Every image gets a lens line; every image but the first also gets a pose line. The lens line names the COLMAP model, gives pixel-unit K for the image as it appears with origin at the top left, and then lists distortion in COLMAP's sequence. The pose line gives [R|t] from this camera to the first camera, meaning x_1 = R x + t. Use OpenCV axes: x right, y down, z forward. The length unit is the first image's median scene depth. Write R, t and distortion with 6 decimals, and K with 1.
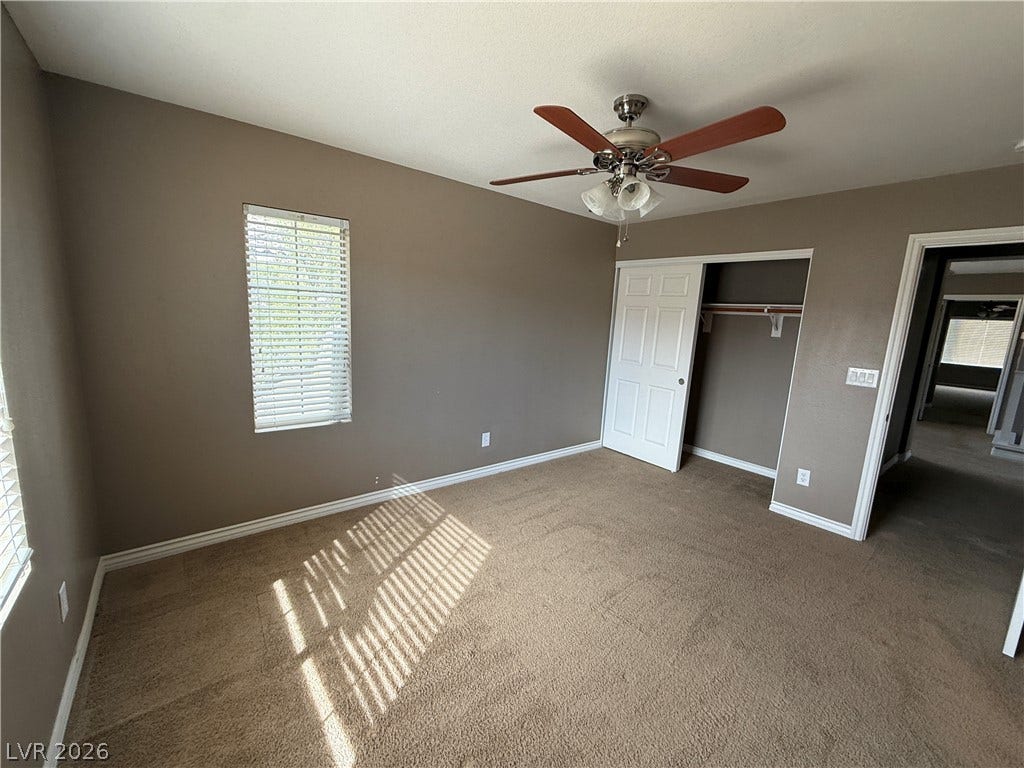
lens RADIAL K [[417.4, 0, 511.1], [0, 417.4, 380.3], [0, 0, 1]] dist [-0.001922, 0.000109]
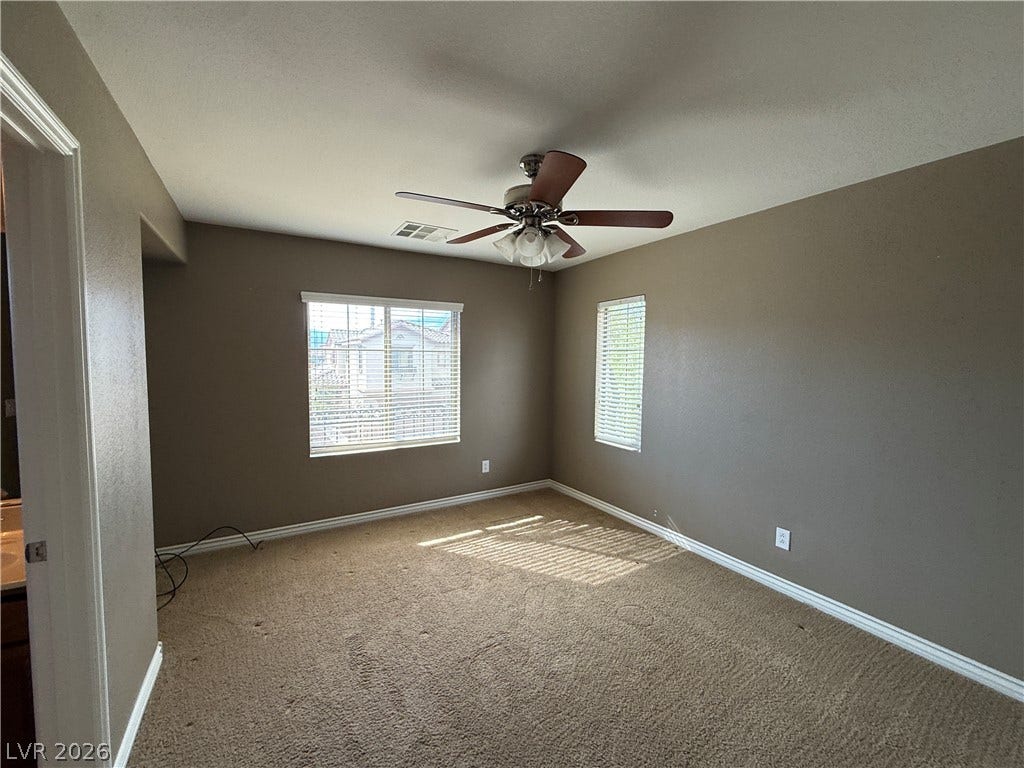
lens RADIAL K [[417.4, 0, 516.7], [0, 417.4, 381.0], [0, 0, 1]] dist [-0.001922, 0.000109]
pose [[-0.118313, 0.004860, -0.992964, 0.913758], [-0.178502, 0.983594, 0.026083, -0.077922], [0.976800, 0.180332, -0.115505, 0.777493]]
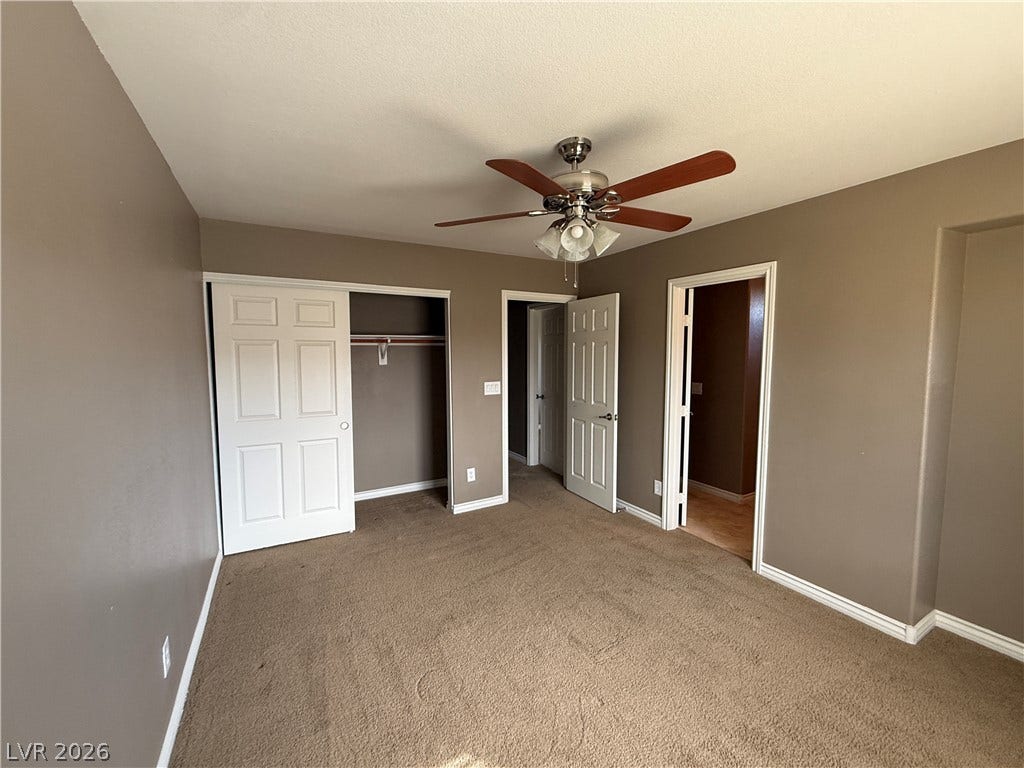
lens RADIAL K [[417.4, 0, 517.2], [0, 417.4, 377.0], [0, 0, 1]] dist [-0.001922, 0.000109]
pose [[0.156743, -0.112857, 0.981170, -0.509402], [0.169609, 0.981767, 0.085831, -0.150031], [-0.972967, 0.152962, 0.173026, 0.682401]]
